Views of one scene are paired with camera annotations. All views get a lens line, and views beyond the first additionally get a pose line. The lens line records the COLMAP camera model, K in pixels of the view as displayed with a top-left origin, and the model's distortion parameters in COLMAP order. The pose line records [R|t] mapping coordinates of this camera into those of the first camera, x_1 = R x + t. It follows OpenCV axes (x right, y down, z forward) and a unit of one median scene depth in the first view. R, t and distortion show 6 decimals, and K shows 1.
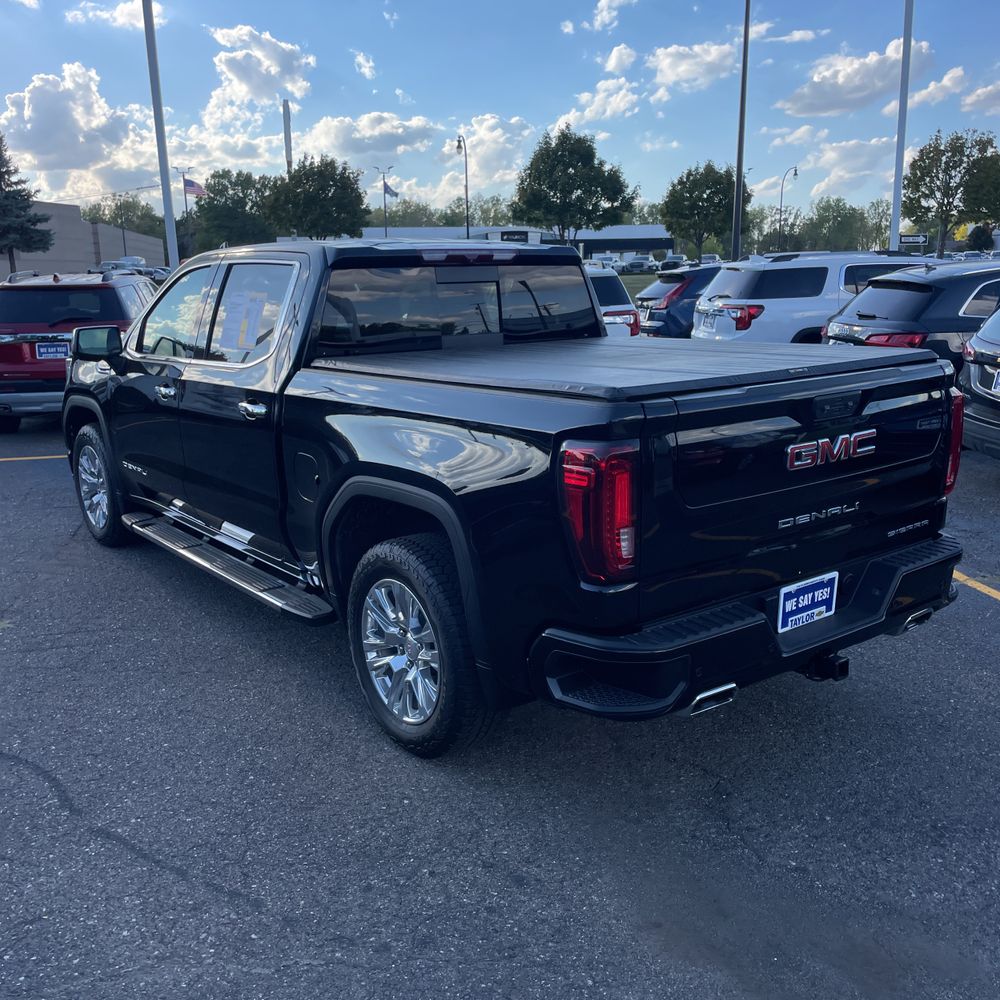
lens RADIAL K [[1014.3, 0, 497.1], [0, 1014.3, 505.2], [0, 0, 1]] dist [0.027509, 0.000000]
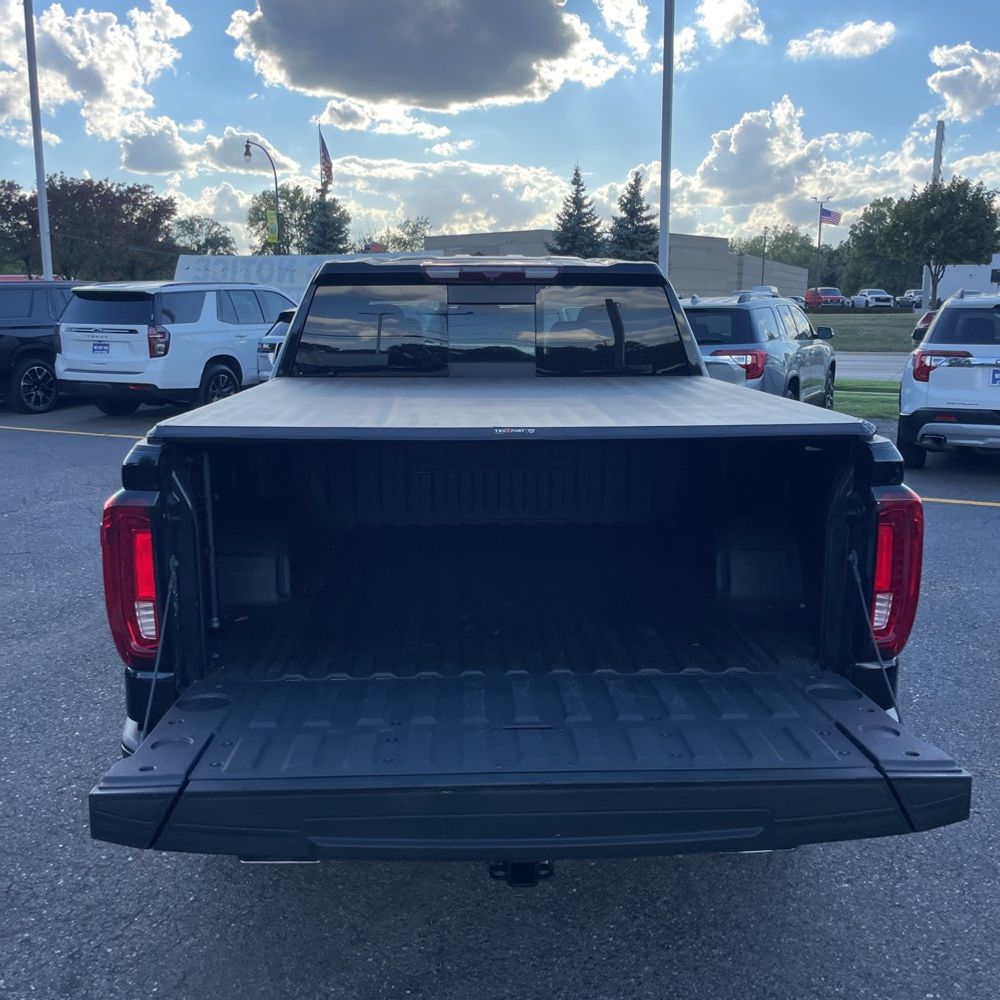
lens RADIAL K [[1014.3, 0, 496.6], [0, 1014.3, 500.6], [0, 0, 1]] dist [0.027509, 0.000000]
pose [[0.820607, 0.127478, -0.557094, 0.606399], [-0.145214, 0.989322, 0.012480, -0.080829], [0.552736, 0.070656, 0.830356, 0.369326]]
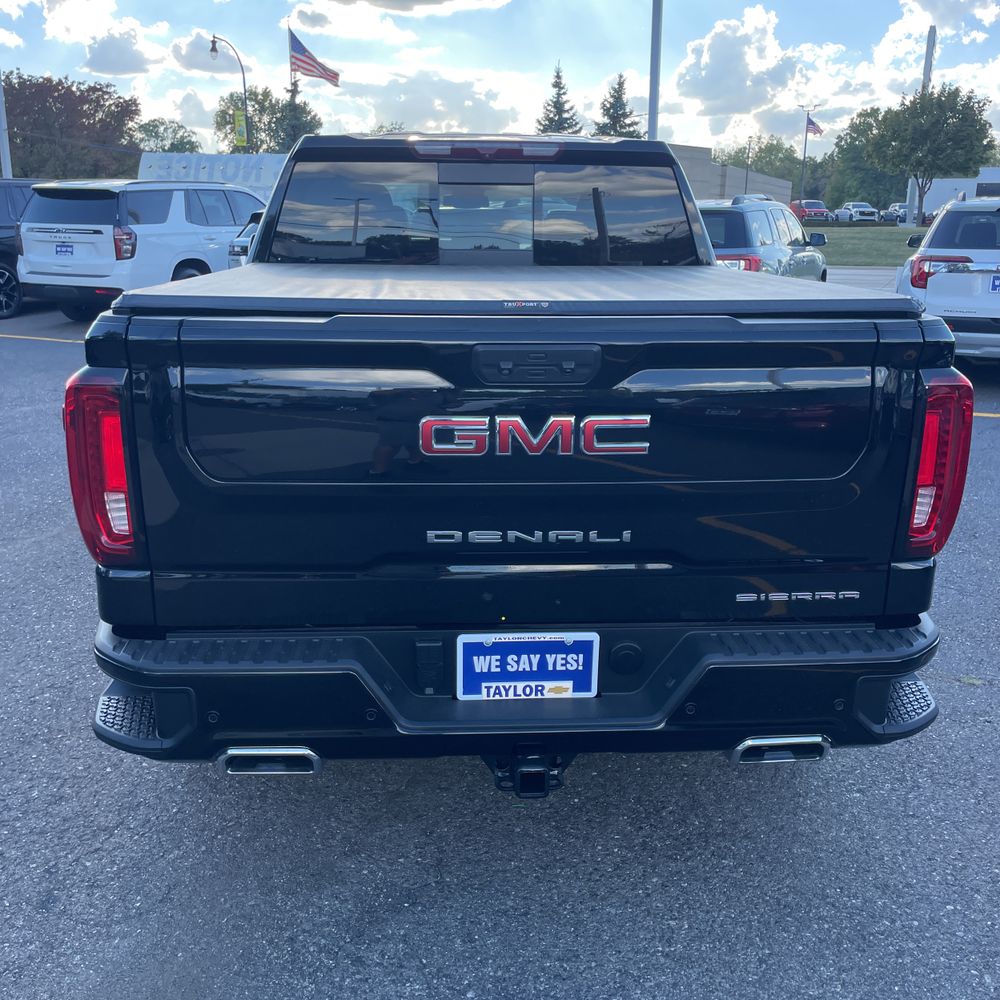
lens RADIAL K [[1014.3, 0, 491.8], [0, 1014.3, 509.3], [0, 0, 1]] dist [0.027509, 0.000000]
pose [[0.830461, 0.179694, -0.527299, 0.561402], [-0.150690, 0.983721, 0.097906, -0.058272], [0.536308, -0.001849, 0.844020, 0.409007]]
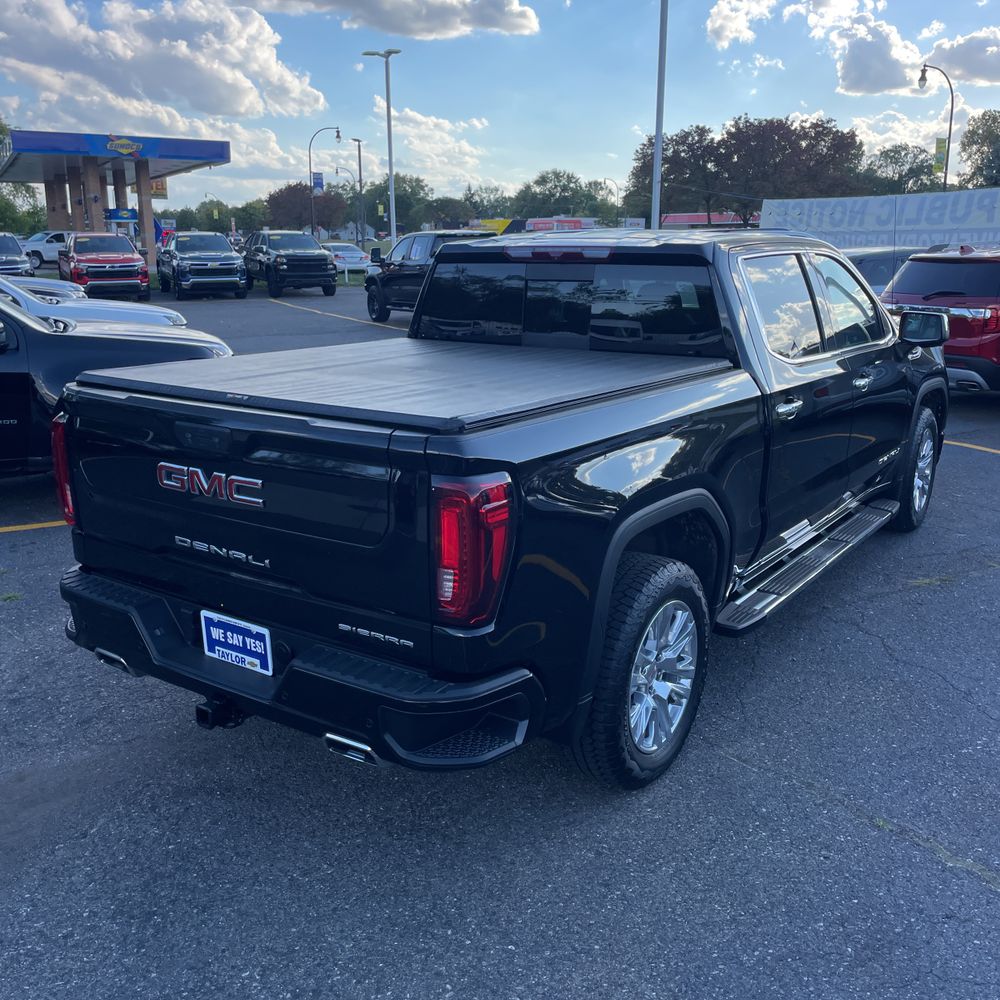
lens RADIAL K [[1014.3, 0, 481.2], [0, 1014.3, 492.1], [0, 0, 1]] dist [0.027509, 0.000000]
pose [[0.303529, 0.246902, -0.920277, 1.106902], [-0.218766, 0.958100, 0.184895, -0.239532], [0.927368, 0.145204, 0.344825, 0.798754]]
